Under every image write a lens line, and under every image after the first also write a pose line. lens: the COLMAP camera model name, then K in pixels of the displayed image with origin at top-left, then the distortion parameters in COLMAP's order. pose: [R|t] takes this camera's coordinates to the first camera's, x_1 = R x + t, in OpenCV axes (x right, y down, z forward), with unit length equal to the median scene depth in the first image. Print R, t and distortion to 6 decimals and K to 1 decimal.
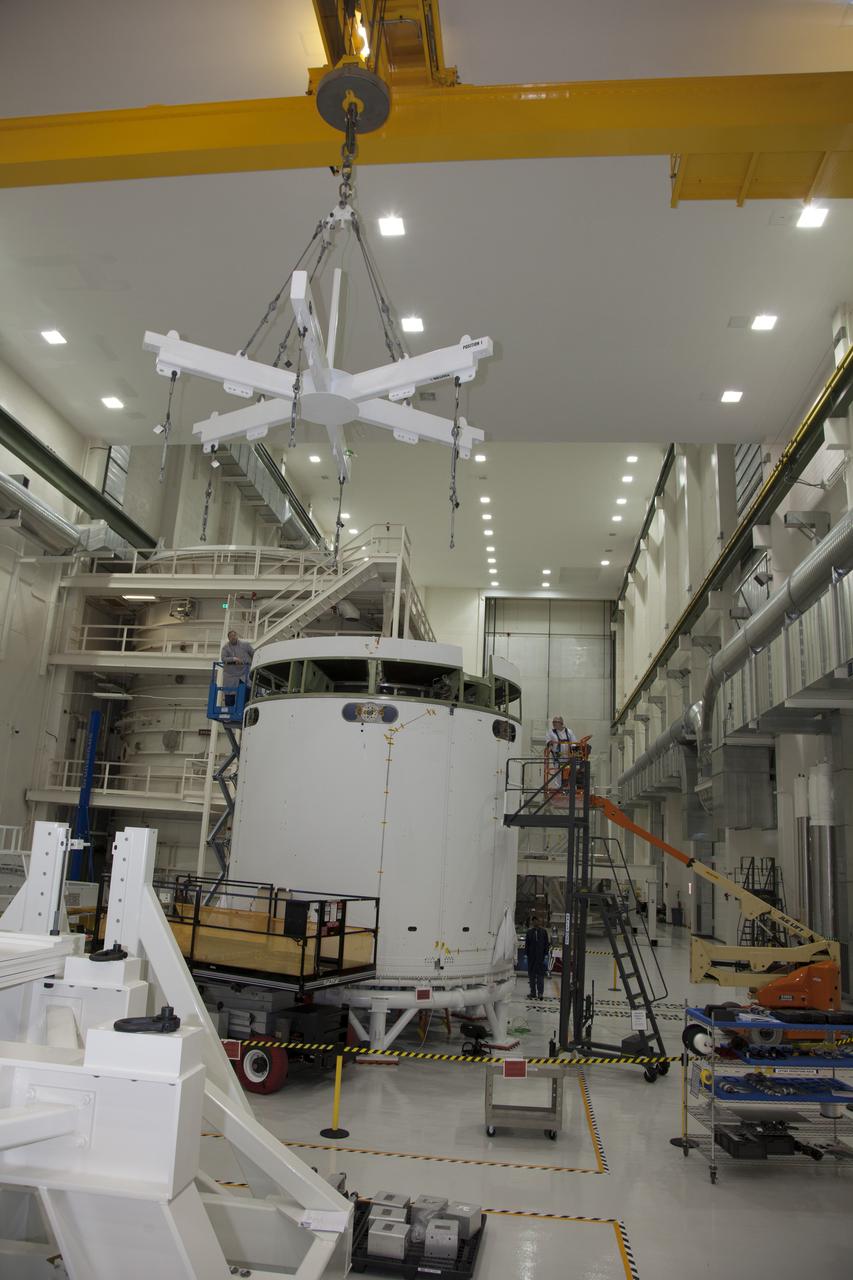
lens RADIAL K [[883.4, 0, 426.5], [0, 883.4, 640.0], [0, 0, 1]] dist [-0.118662, 0.069626]
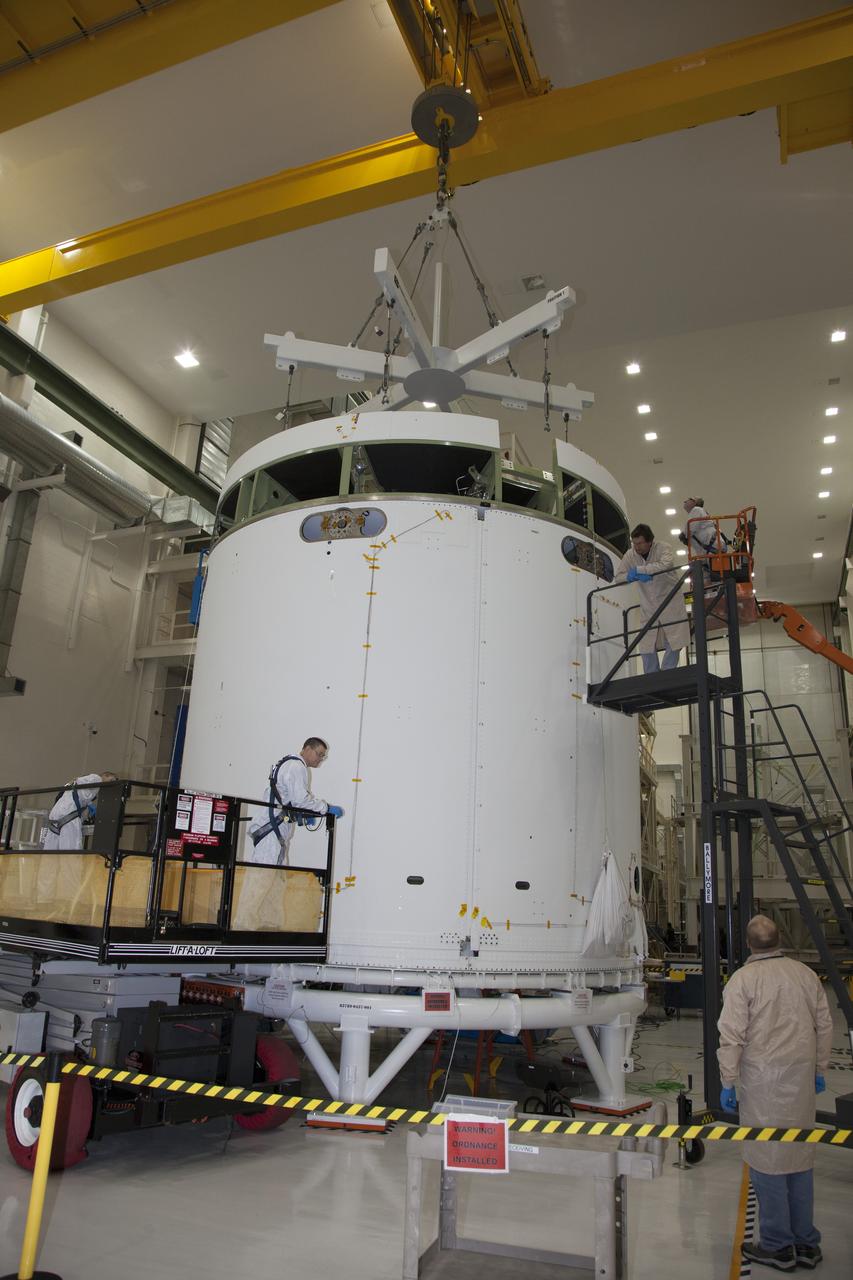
lens RADIAL K [[883.4, 0, 426.5], [0, 883.4, 640.0], [0, 0, 1]] dist [-0.118662, 0.069626]
pose [[0.967278, -0.087221, -0.238254, 0.124263], [0.068118, 0.993852, -0.087285, 0.209936], [0.244402, 0.068199, 0.967273, 0.419020]]
